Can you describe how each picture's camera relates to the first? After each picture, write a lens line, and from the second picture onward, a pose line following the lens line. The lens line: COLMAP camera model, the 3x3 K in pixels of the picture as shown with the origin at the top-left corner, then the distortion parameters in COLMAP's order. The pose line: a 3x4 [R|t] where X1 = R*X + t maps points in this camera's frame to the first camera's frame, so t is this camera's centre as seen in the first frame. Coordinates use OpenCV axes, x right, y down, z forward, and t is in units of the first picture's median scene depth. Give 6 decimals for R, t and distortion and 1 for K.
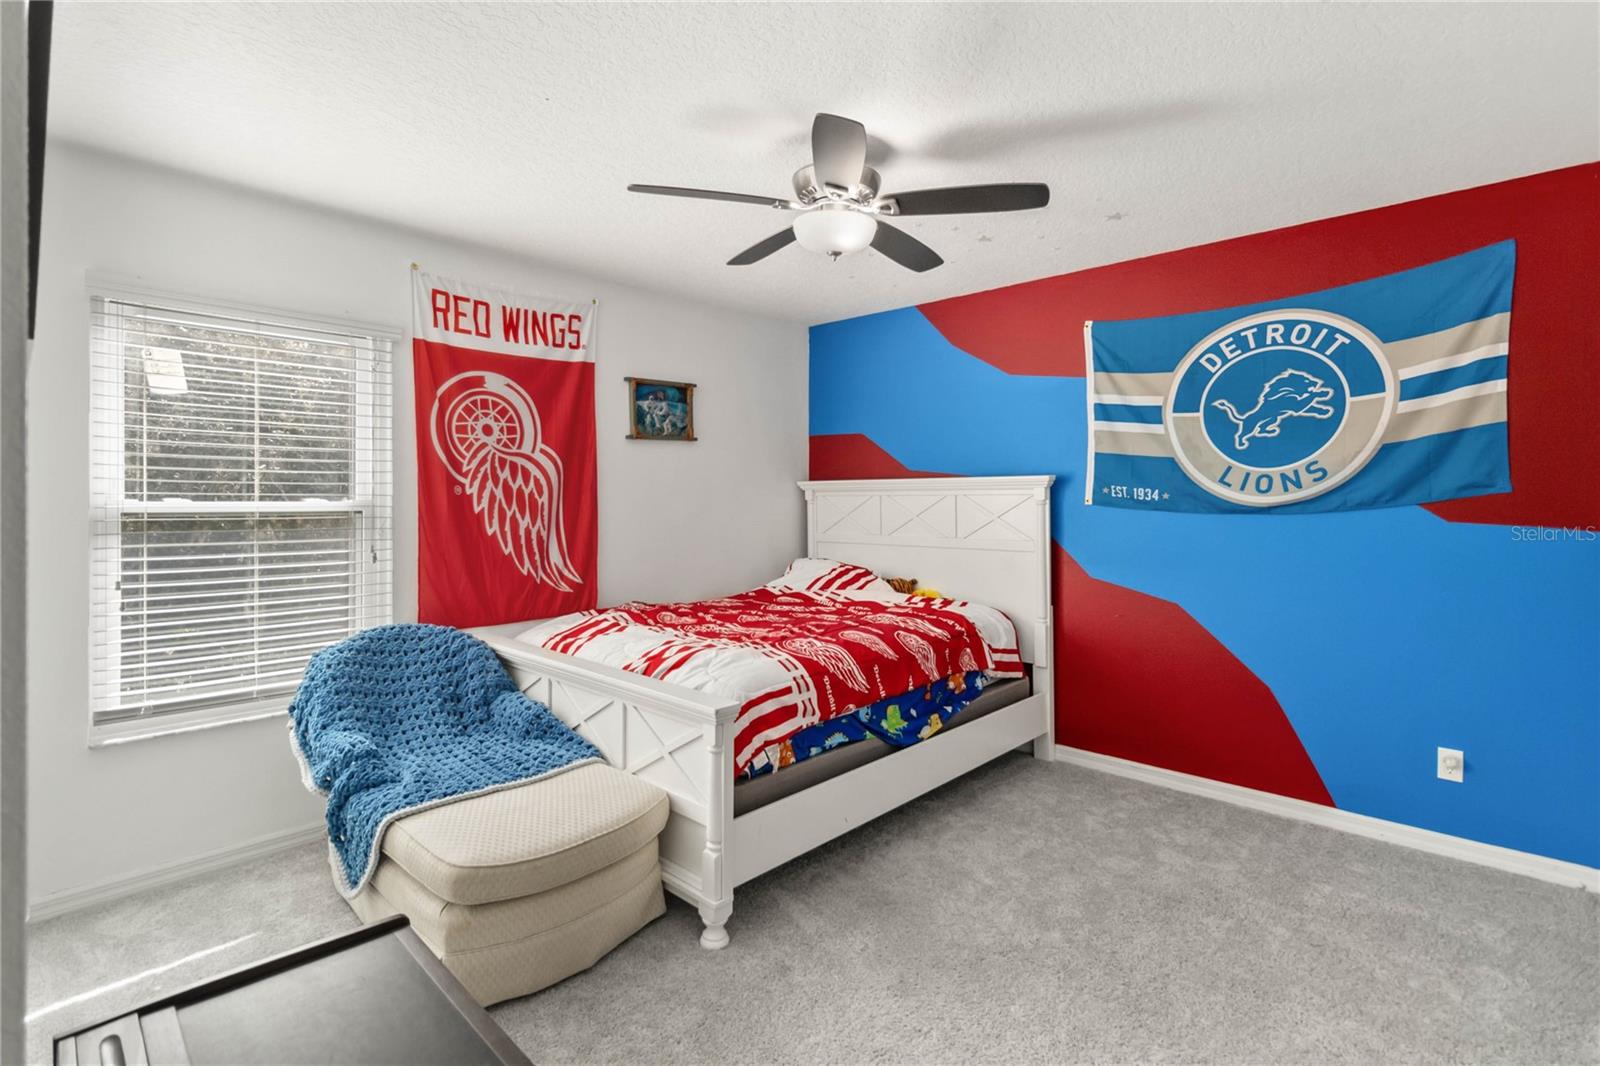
lens RADIAL K [[760.1, 0, 800.9], [0, 760.1, 506.2], [0, 0, 1]] dist [-0.001522, -0.001072]
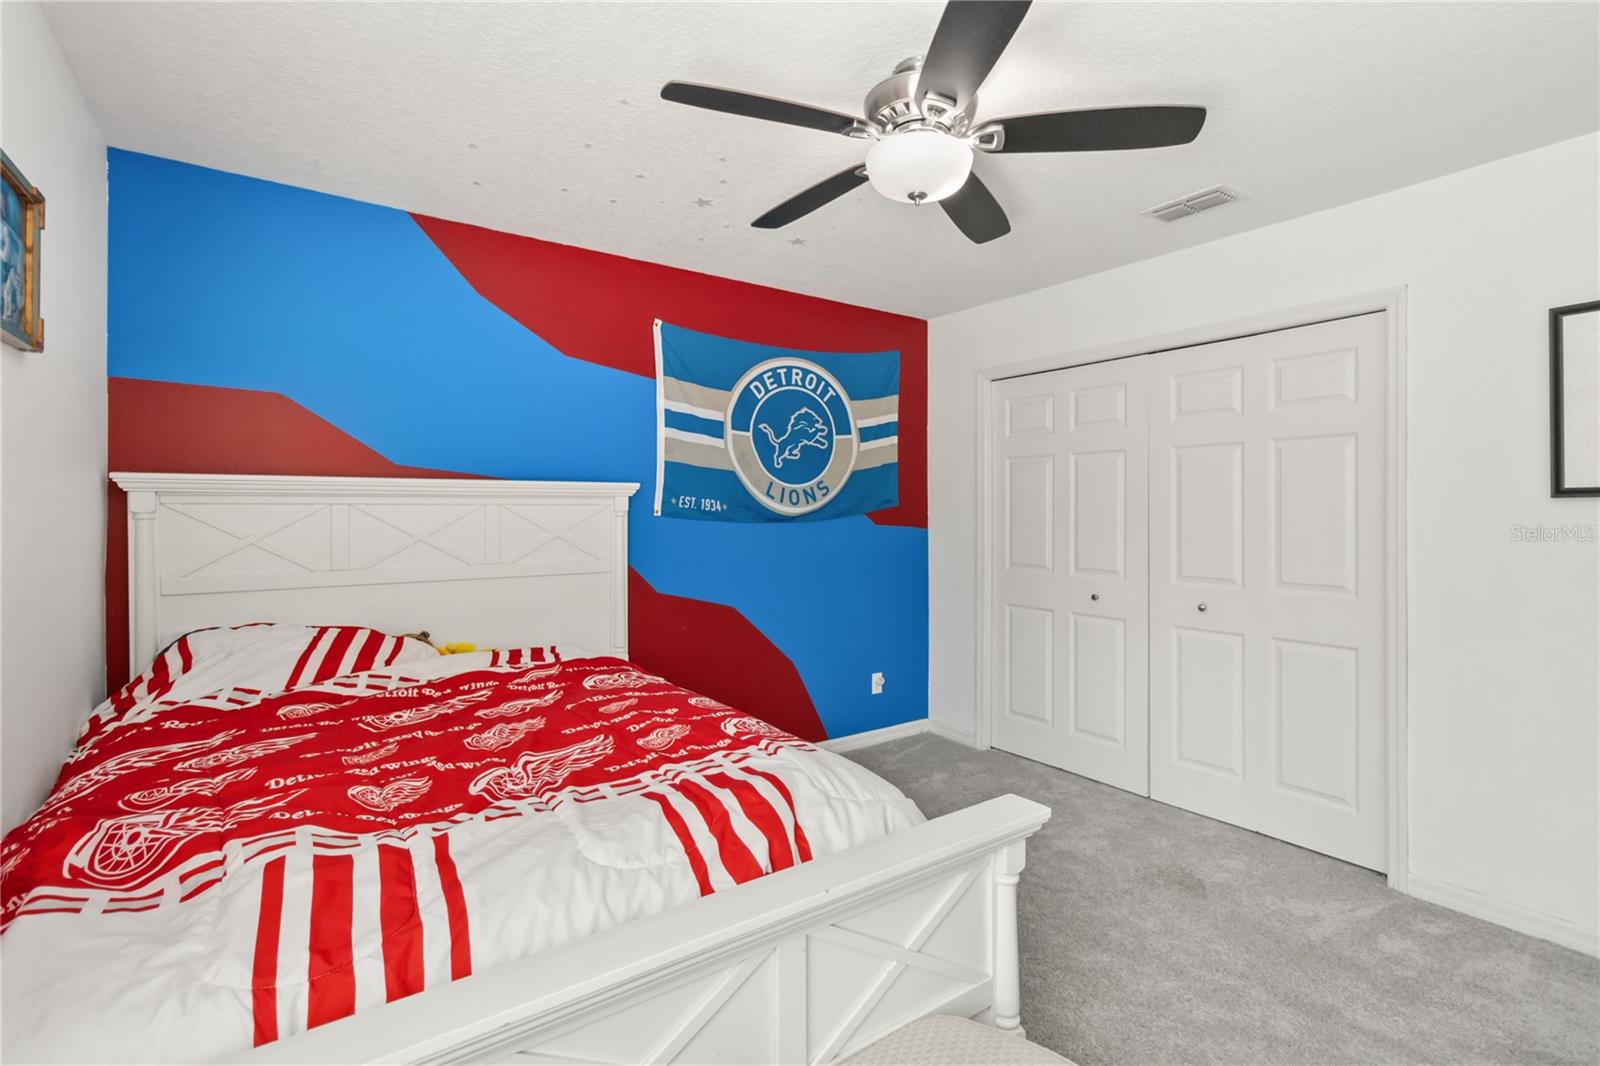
lens RADIAL K [[760.1, 0, 800.9], [0, 760.1, 506.2], [0, 0, 1]] dist [-0.001522, -0.001072]
pose [[0.171830, 0.000823, 0.985126, -0.592111], [0.006991, 0.999973, -0.002054, -0.012385], [-0.985102, 0.007240, 0.171819, 0.769411]]
